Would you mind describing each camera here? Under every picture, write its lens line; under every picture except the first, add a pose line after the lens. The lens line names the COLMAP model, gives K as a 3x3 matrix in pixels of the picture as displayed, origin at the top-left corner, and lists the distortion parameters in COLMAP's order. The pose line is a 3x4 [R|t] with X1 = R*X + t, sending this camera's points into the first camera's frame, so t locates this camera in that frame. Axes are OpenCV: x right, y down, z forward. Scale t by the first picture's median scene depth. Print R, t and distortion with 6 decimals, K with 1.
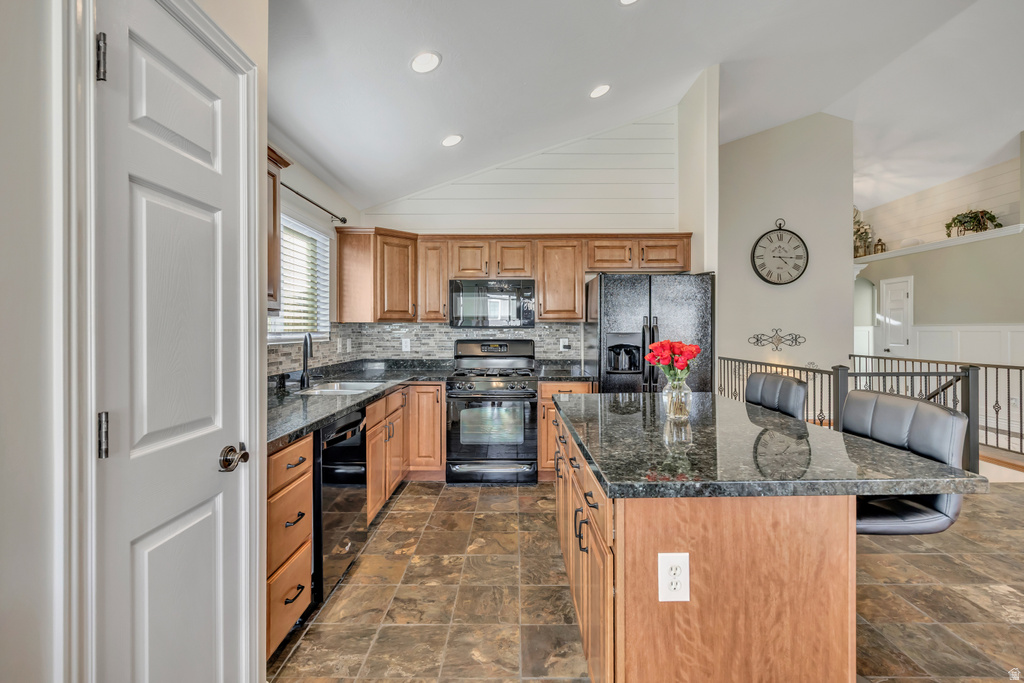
lens RADIAL K [[449.0, 0, 511.5], [0, 449.0, 330.5], [0, 0, 1]] dist [-0.001625, 0.000814]
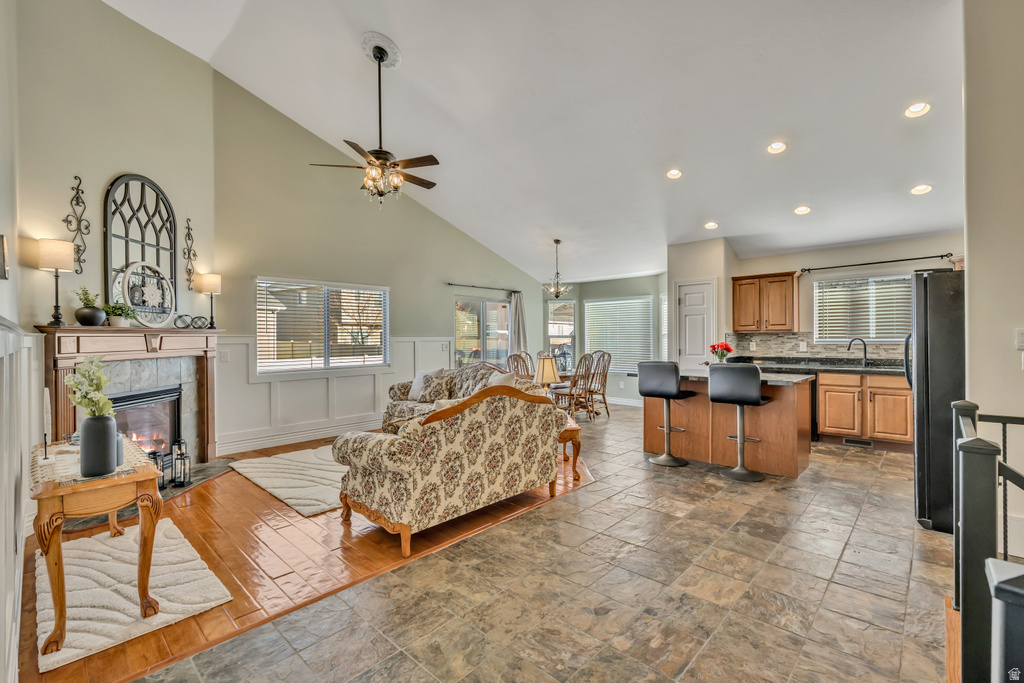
lens RADIAL K [[449.0, 0, 509.9], [0, 449.0, 343.2], [0, 0, 1]] dist [-0.001625, 0.000814]
pose [[-0.687892, 0.014558, -0.725667, 1.578547], [0.009507, 0.999894, 0.011047, -0.006324], [0.725751, 0.000700, -0.687958, 0.999104]]
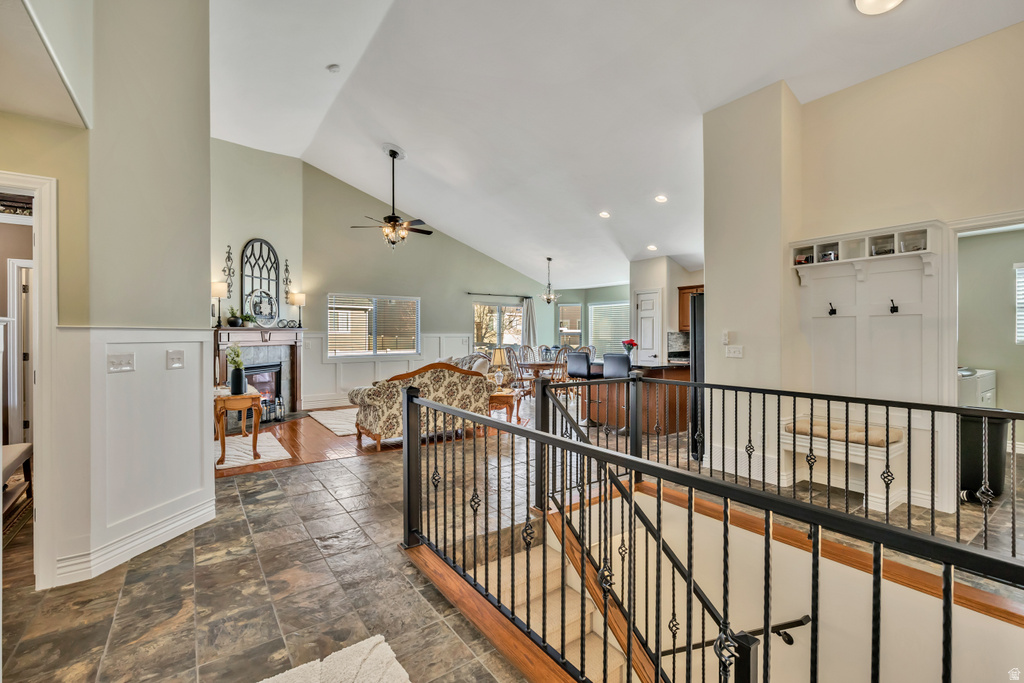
lens RADIAL K [[449.0, 0, 508.0], [0, 449.0, 338.6], [0, 0, 1]] dist [-0.001625, 0.000814]
pose [[-0.818556, 0.007171, -0.574382, 1.631059], [0.003116, 0.999963, 0.008044, -0.006320], [0.574418, 0.004795, -0.818548, 1.737778]]
